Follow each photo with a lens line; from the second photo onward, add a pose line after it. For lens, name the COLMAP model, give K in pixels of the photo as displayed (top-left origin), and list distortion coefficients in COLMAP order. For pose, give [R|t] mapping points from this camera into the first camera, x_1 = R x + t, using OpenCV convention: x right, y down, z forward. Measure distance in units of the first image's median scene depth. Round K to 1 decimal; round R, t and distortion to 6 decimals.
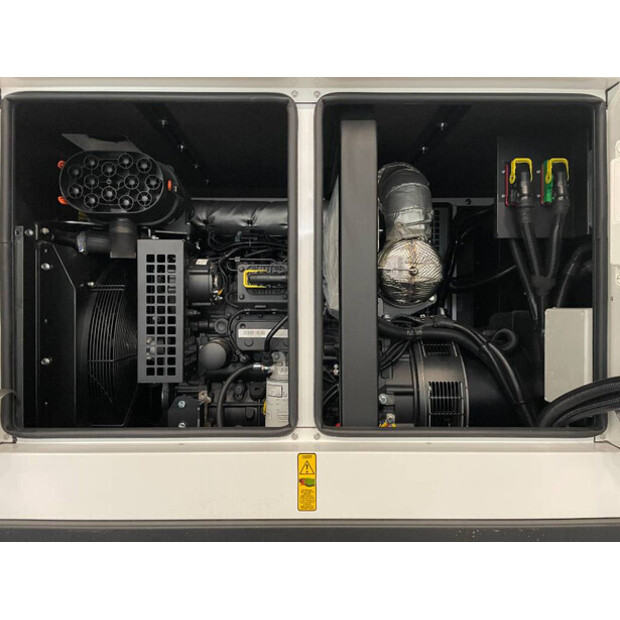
lens RADIAL K [[478.1, 0, 310.0], [0, 478.1, 310.0], [0, 0, 1]] dist [0.103918, -0.136711]
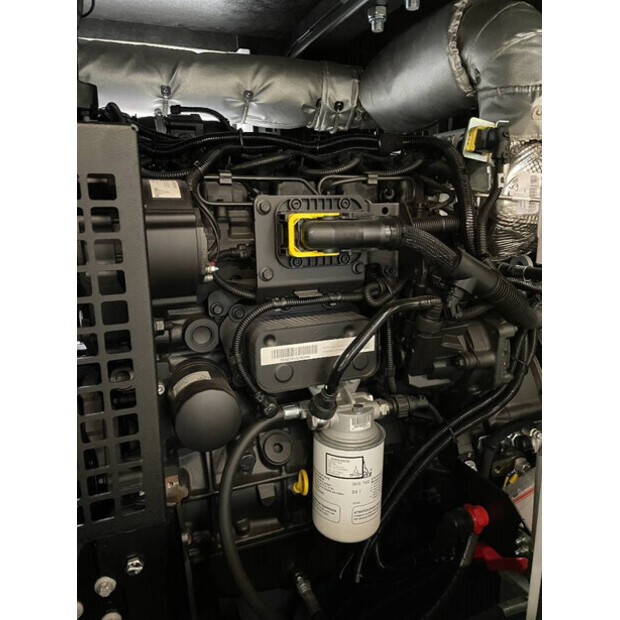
lens RADIAL K [[478.1, 0, 310.0], [0, 478.1, 310.0], [0, 0, 1]] dist [0.103918, -0.136711]
pose [[0.928853, -0.087349, 0.360004, -0.262875], [0.010791, 0.977771, 0.209398, -0.085864], [-0.370292, -0.190615, 0.909148, 0.590666]]
